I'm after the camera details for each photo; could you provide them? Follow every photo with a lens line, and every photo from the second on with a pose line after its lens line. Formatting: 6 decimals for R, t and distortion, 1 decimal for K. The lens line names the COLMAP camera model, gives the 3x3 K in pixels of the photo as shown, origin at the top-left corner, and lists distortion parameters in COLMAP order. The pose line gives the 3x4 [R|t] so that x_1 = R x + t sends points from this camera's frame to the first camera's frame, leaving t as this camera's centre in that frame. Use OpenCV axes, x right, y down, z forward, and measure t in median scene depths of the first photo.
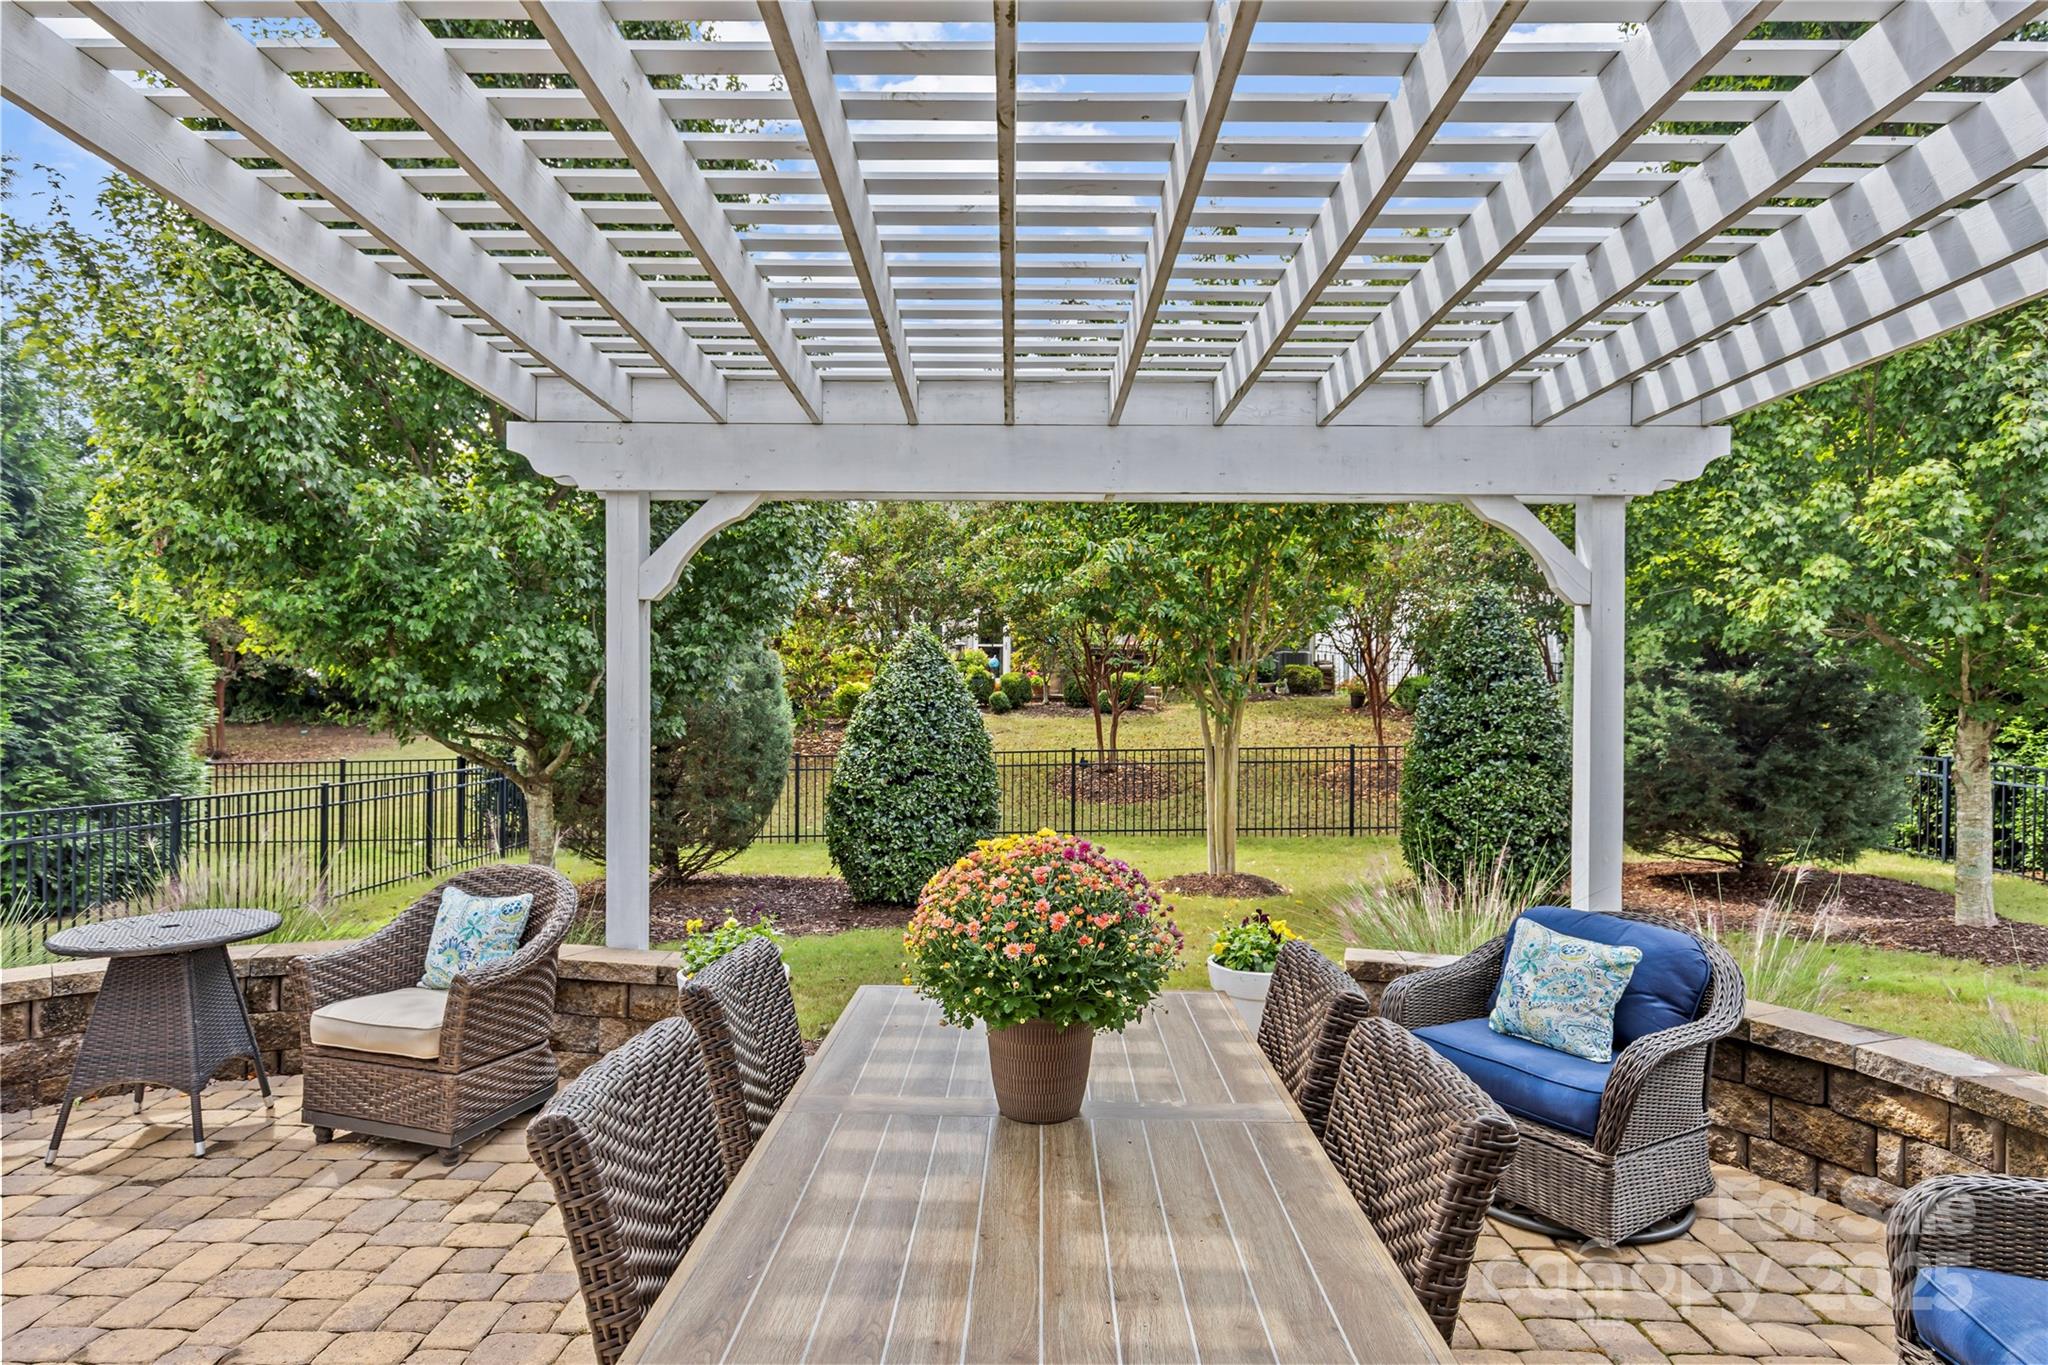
lens RADIAL K [[1090.9, 0, 1027.8], [0, 1090.9, 690.8], [0, 0, 1]] dist [-0.001654, 0.002325]
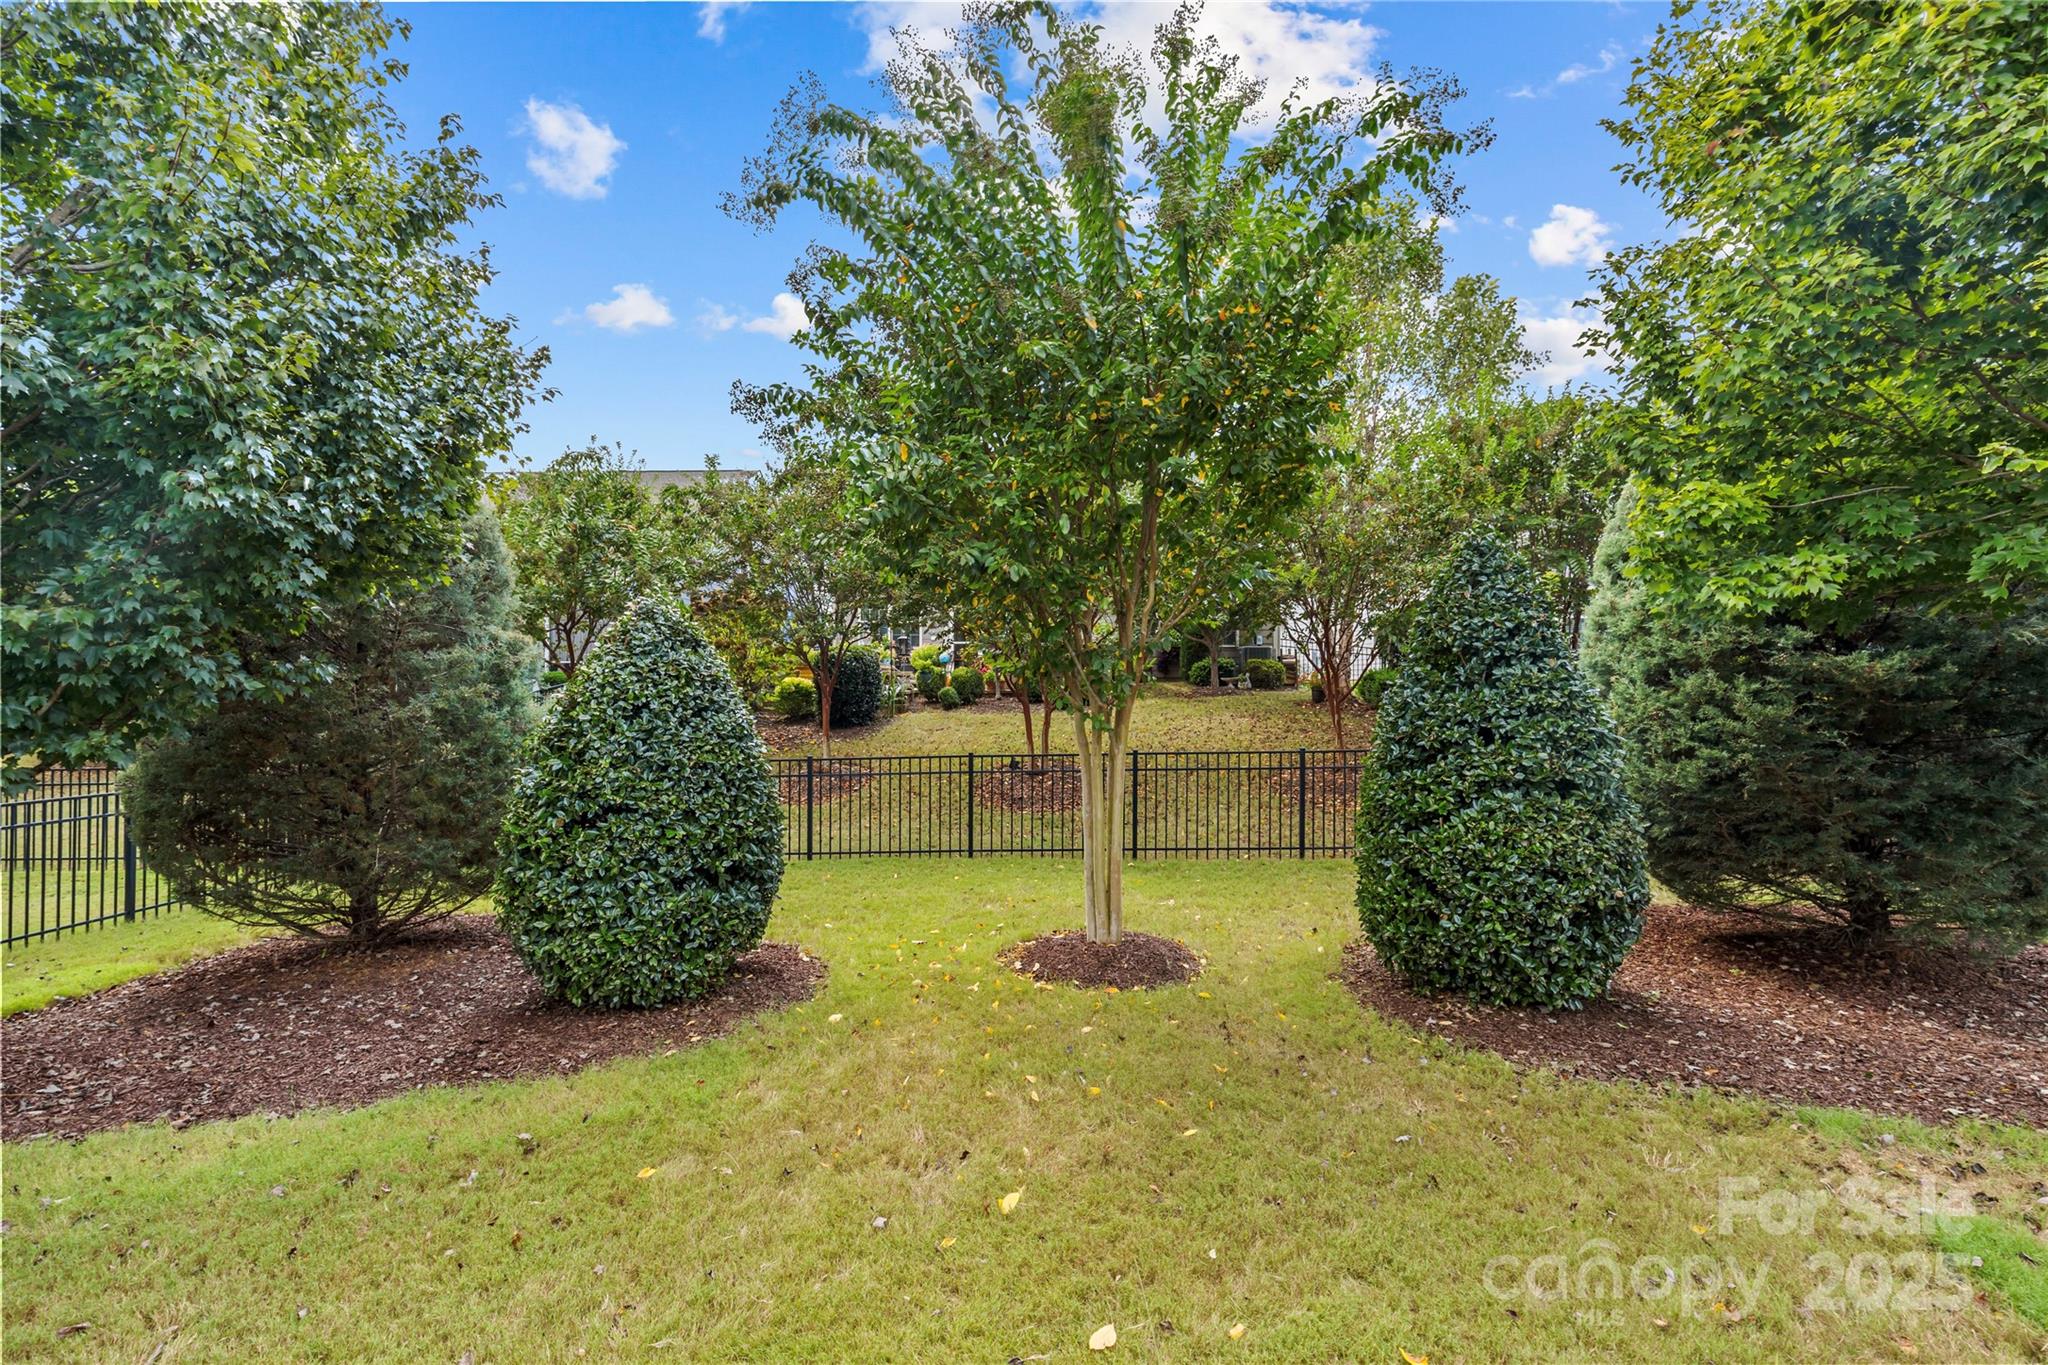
lens RADIAL K [[915.2, 0, 1019.6], [0, 915.2, 683.8], [0, 0, 1]] dist [0.009443, -0.002714]
pose [[0.999421, -0.003824, -0.033820, 0.156336], [0.003728, 0.999989, -0.002891, 0.001462], [0.033831, 0.002764, 0.999424, 0.432962]]
